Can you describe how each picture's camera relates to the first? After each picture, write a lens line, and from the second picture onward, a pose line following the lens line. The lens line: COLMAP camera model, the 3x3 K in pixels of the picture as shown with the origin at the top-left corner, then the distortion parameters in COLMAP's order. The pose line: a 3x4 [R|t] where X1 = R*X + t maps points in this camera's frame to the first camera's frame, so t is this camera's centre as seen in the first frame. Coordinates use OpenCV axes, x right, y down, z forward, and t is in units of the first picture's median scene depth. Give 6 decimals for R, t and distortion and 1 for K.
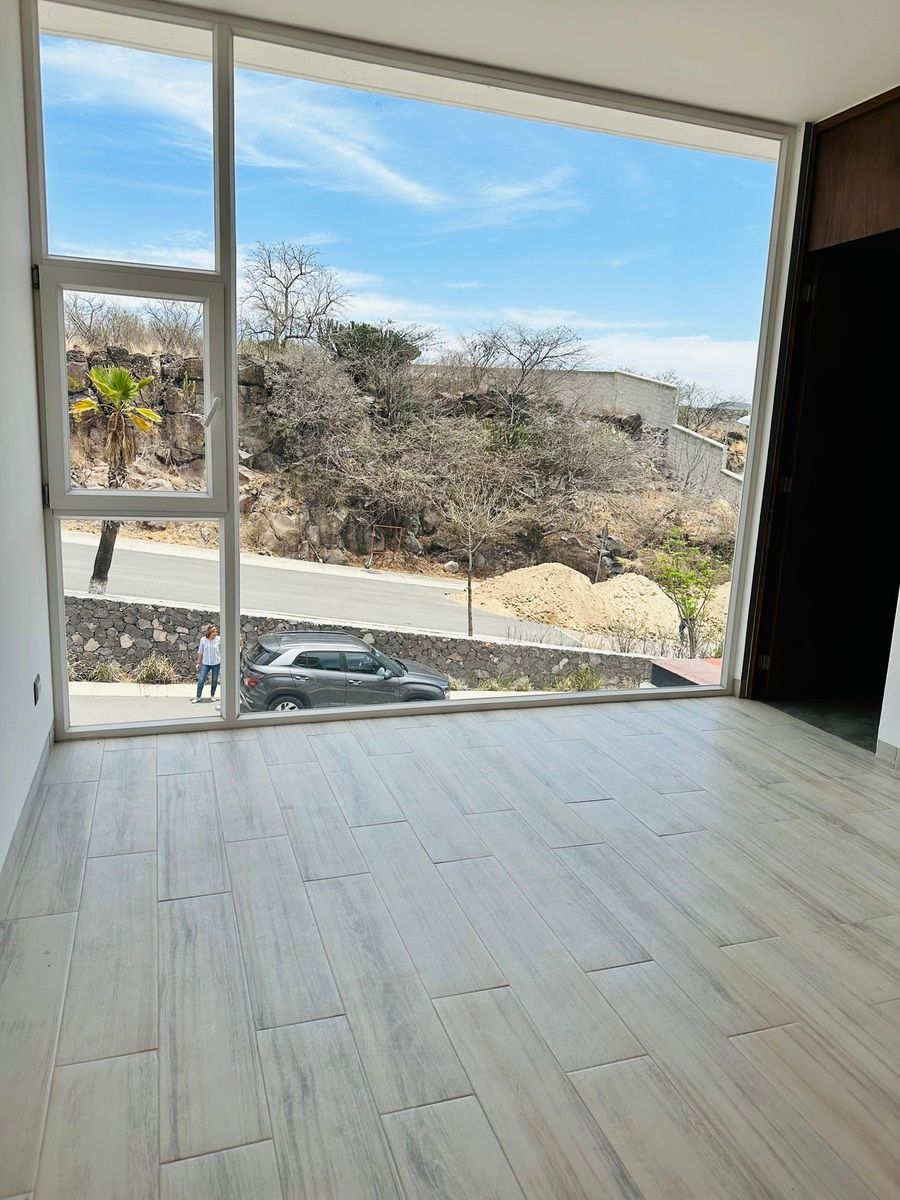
lens RADIAL K [[831.0, 0, 450.0], [0, 831.0, 600.0], [0, 0, 1]] dist [0.081243, -0.108276]
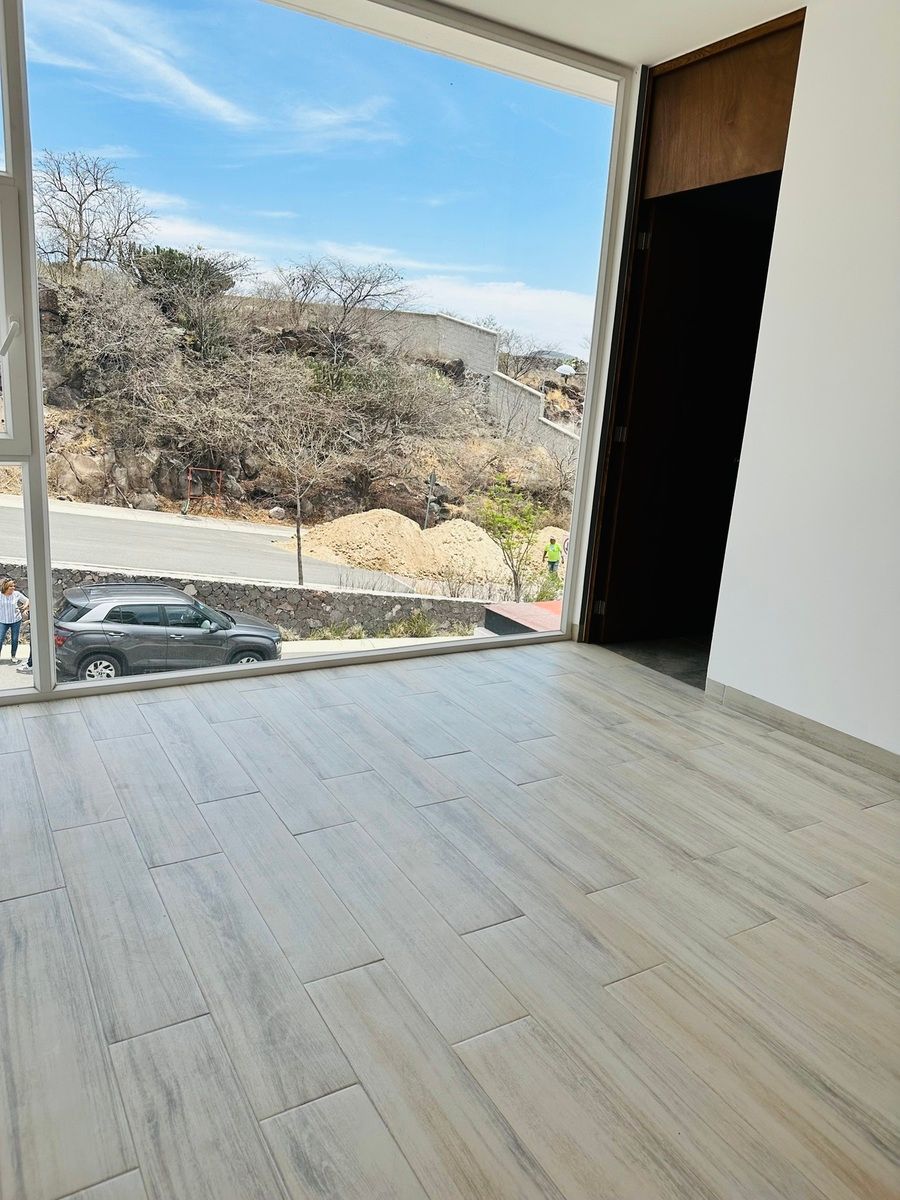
lens RADIAL K [[831.0, 0, 450.0], [0, 831.0, 600.0], [0, 0, 1]] dist [0.081243, -0.108276]
pose [[0.977958, -0.025640, 0.207220, -0.024137], [0.012010, 0.997696, 0.066767, -0.006544], [-0.208455, -0.062806, 0.976013, 0.041594]]
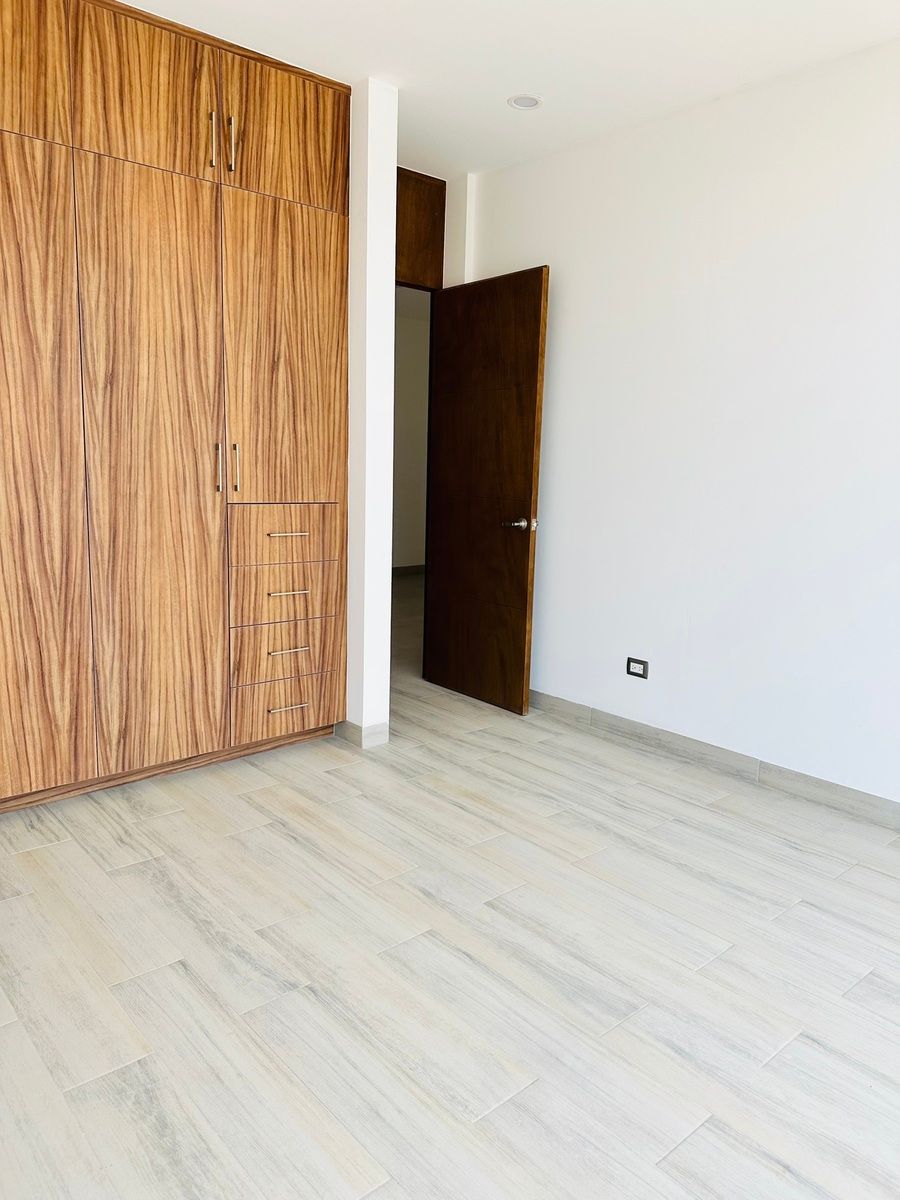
lens RADIAL K [[831.0, 0, 450.0], [0, 831.0, 600.0], [0, 0, 1]] dist [0.081243, -0.108276]
pose [[-0.920524, 0.000639, -0.390686, 0.425463], [-0.135204, 0.937687, 0.320099, -0.193239], [0.366545, 0.347481, -0.863077, 1.061580]]
